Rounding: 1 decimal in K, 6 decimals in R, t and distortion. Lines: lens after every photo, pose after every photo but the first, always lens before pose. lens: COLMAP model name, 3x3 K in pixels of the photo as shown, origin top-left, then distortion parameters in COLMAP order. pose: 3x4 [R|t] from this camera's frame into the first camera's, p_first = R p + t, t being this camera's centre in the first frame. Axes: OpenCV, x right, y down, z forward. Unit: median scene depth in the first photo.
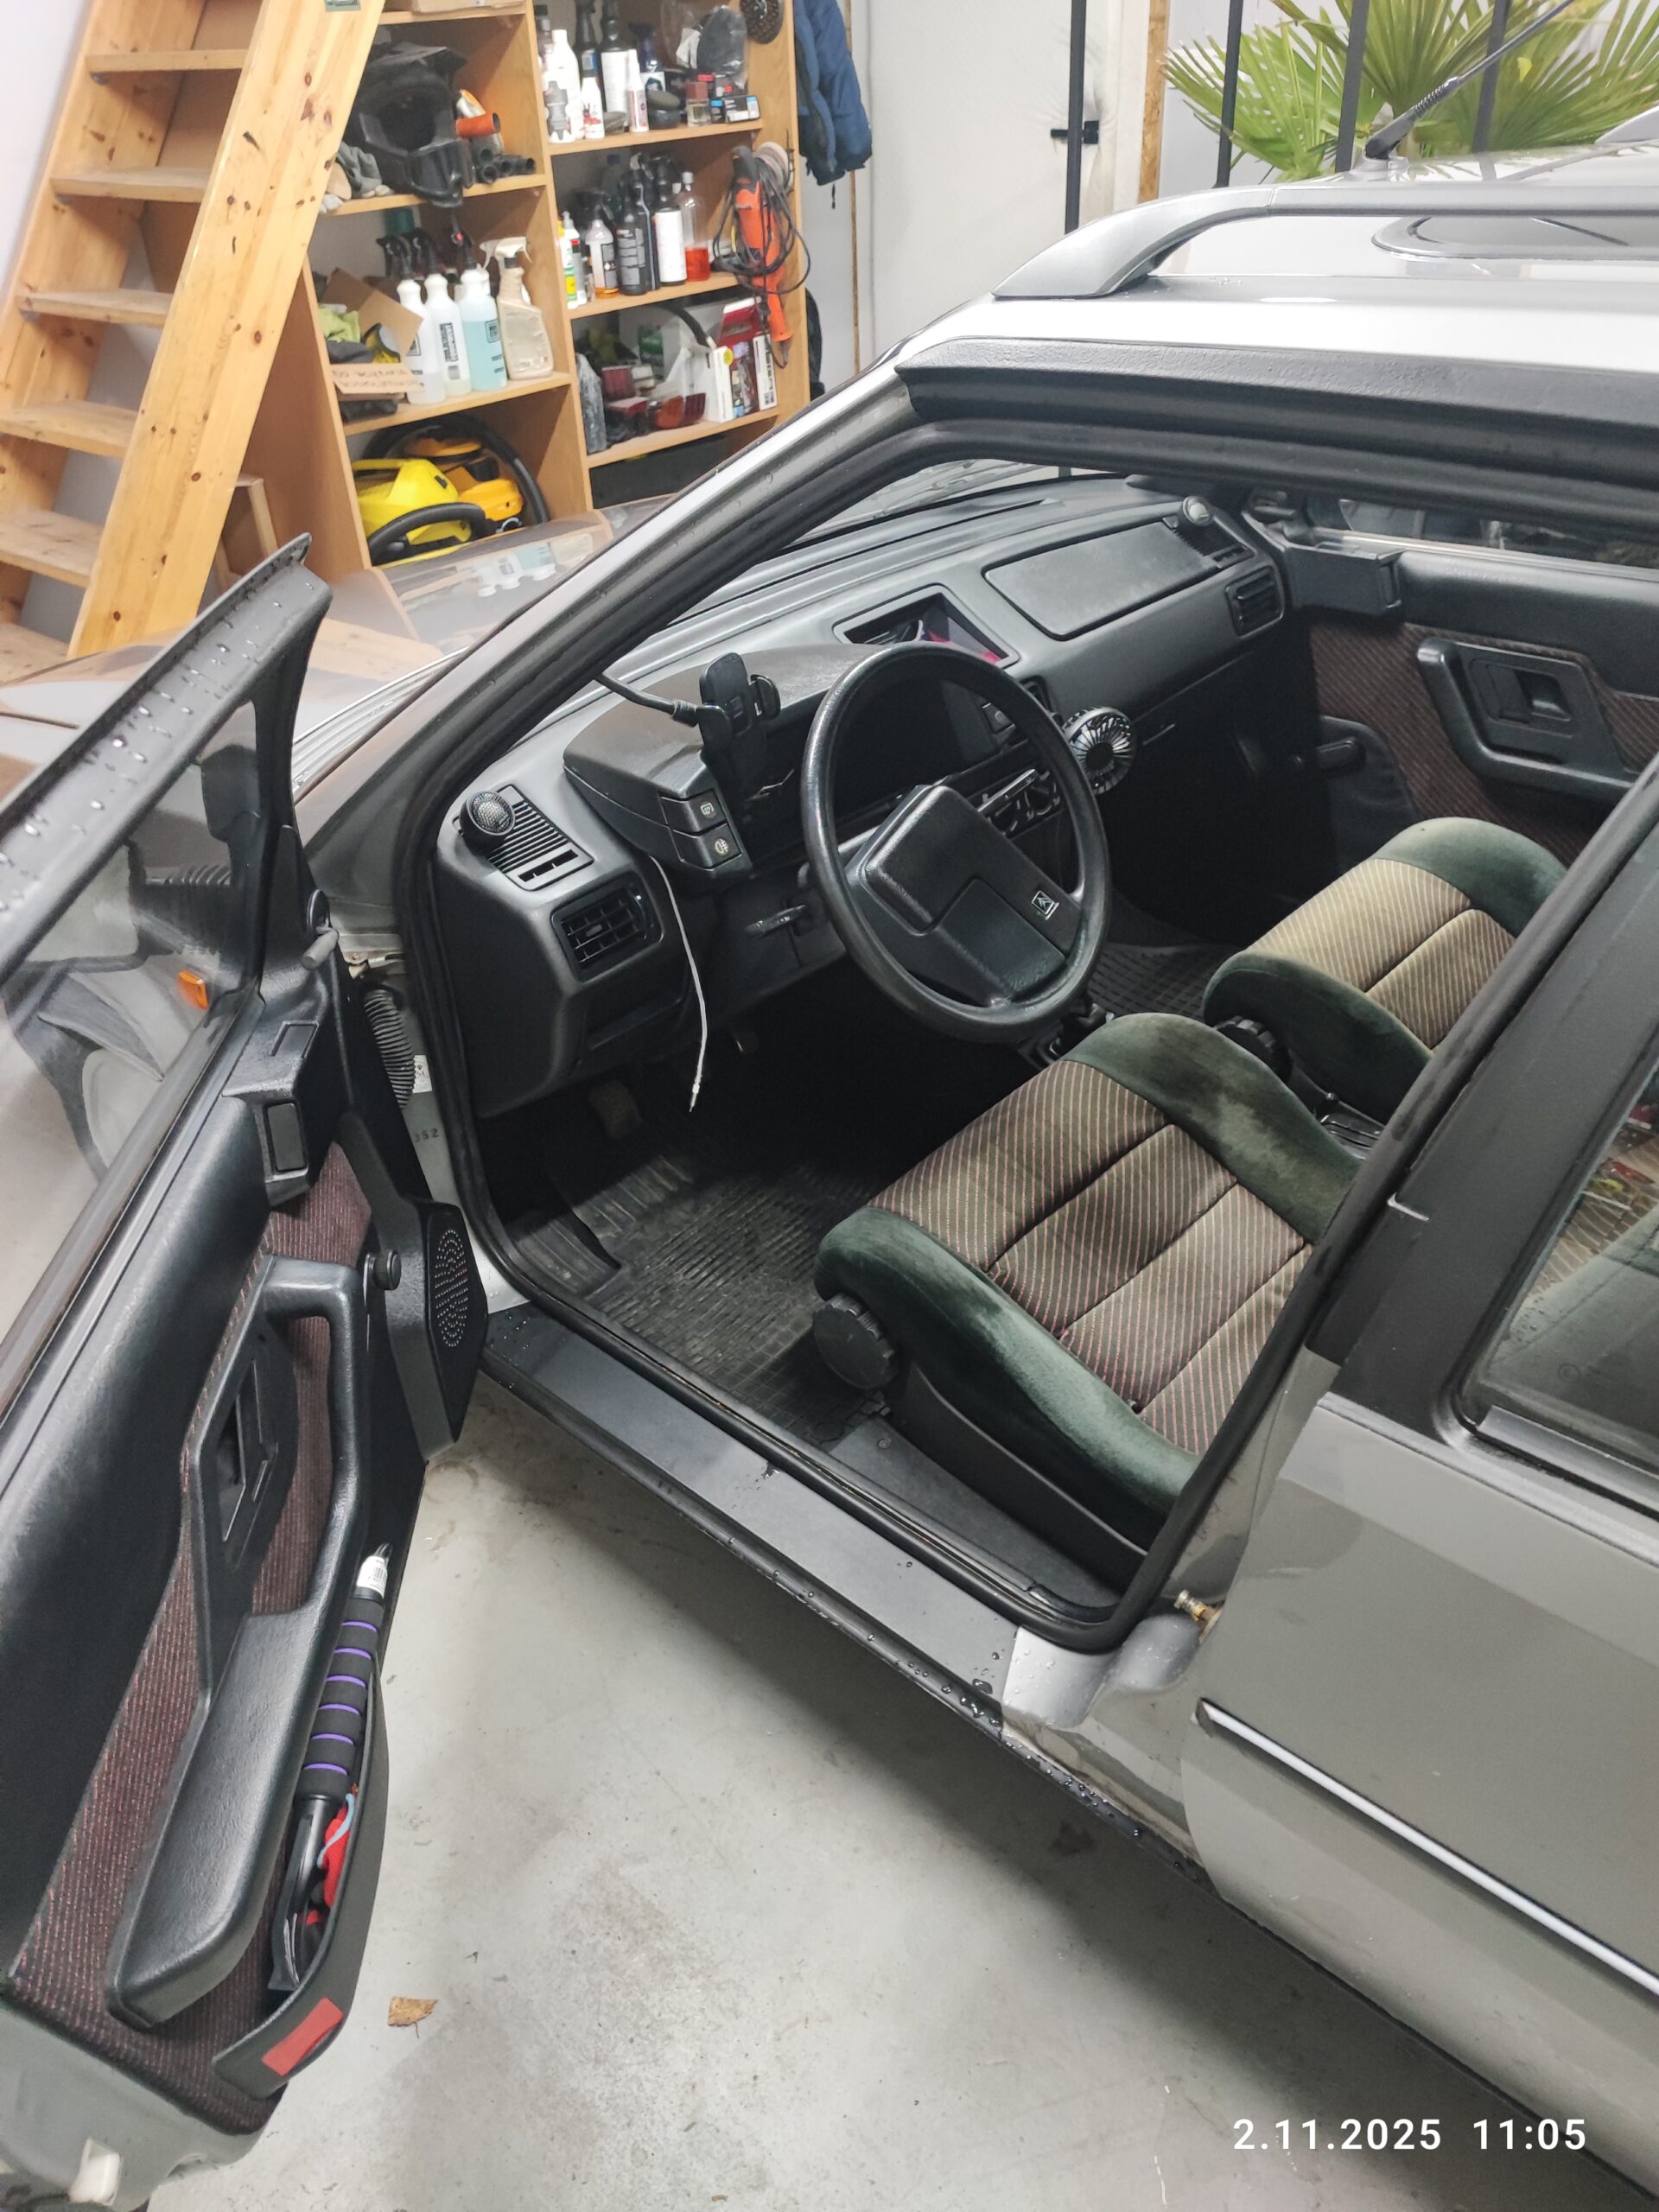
lens RADIAL K [[1618.7, 0, 835.1], [0, 1618.7, 1103.5], [0, 0, 1]] dist [0.040093, -0.047604]
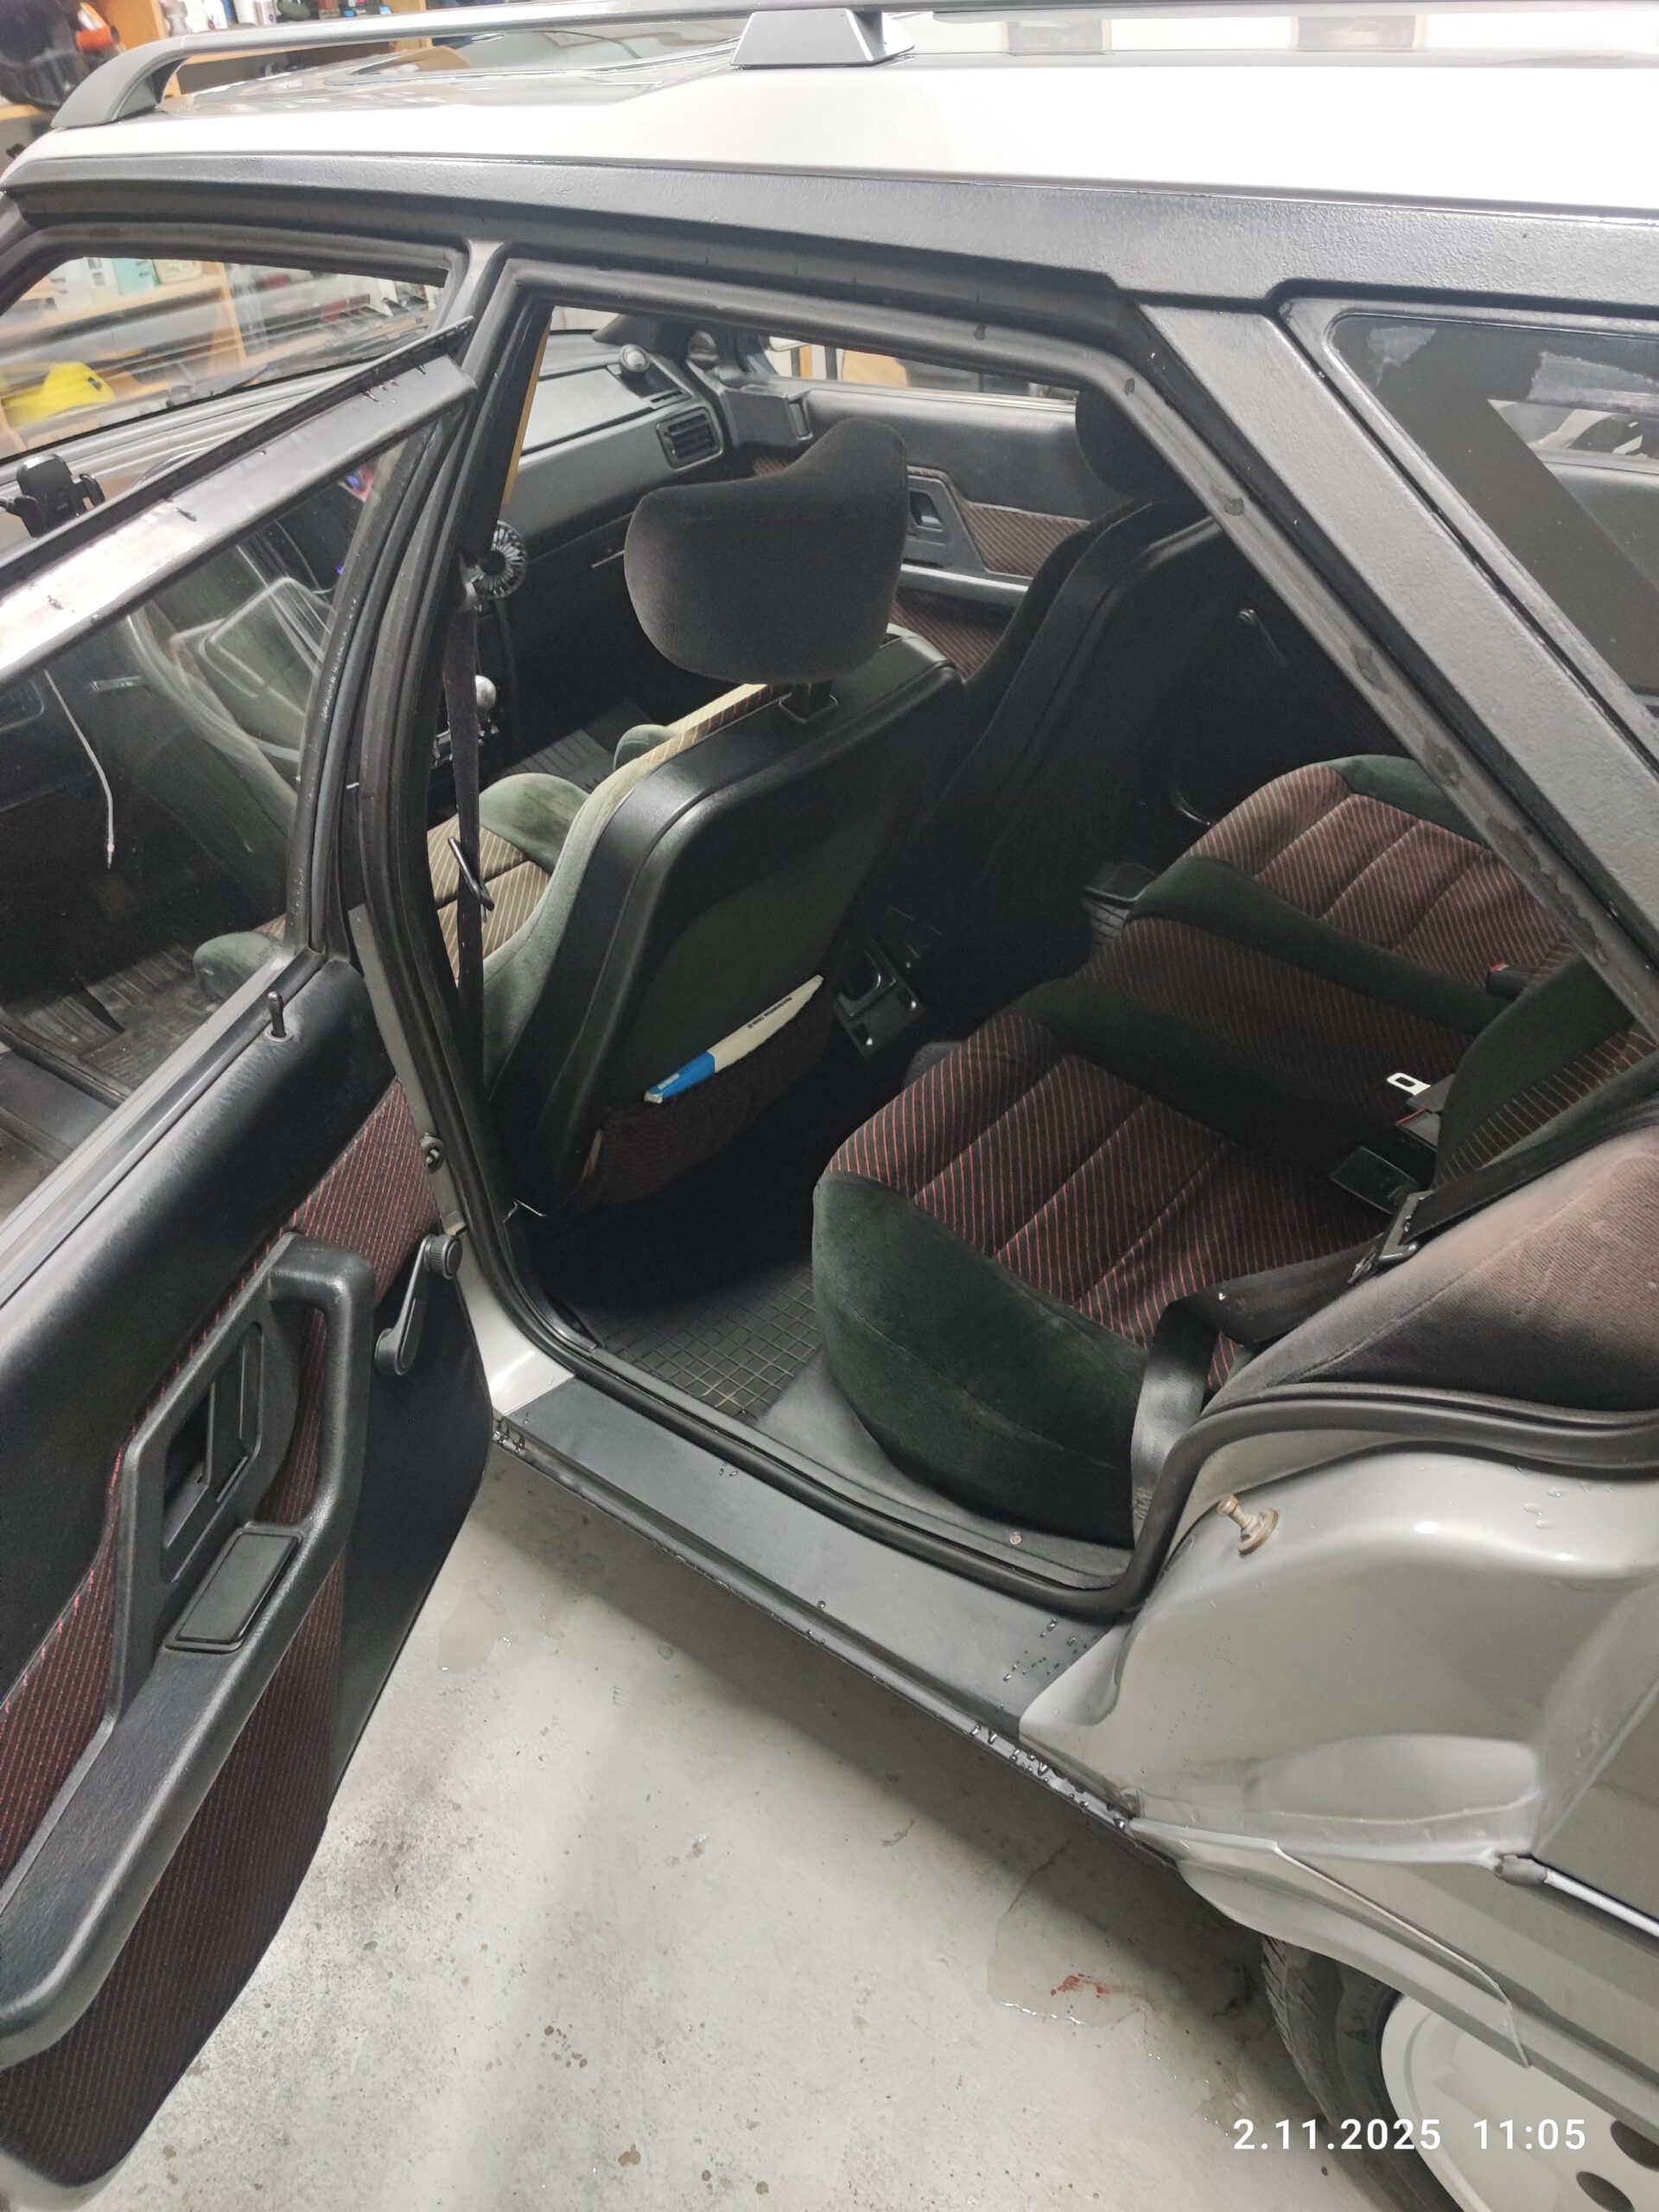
lens RADIAL K [[1694.9, 0, 821.1], [0, 1694.9, 1123.7], [0, 0, 1]] dist [0.052452, -0.074533]
pose [[0.998498, -0.043459, 0.033356, 0.301301], [0.042584, 0.998741, 0.026510, 0.147430], [-0.034466, -0.025050, 0.999092, -0.213328]]
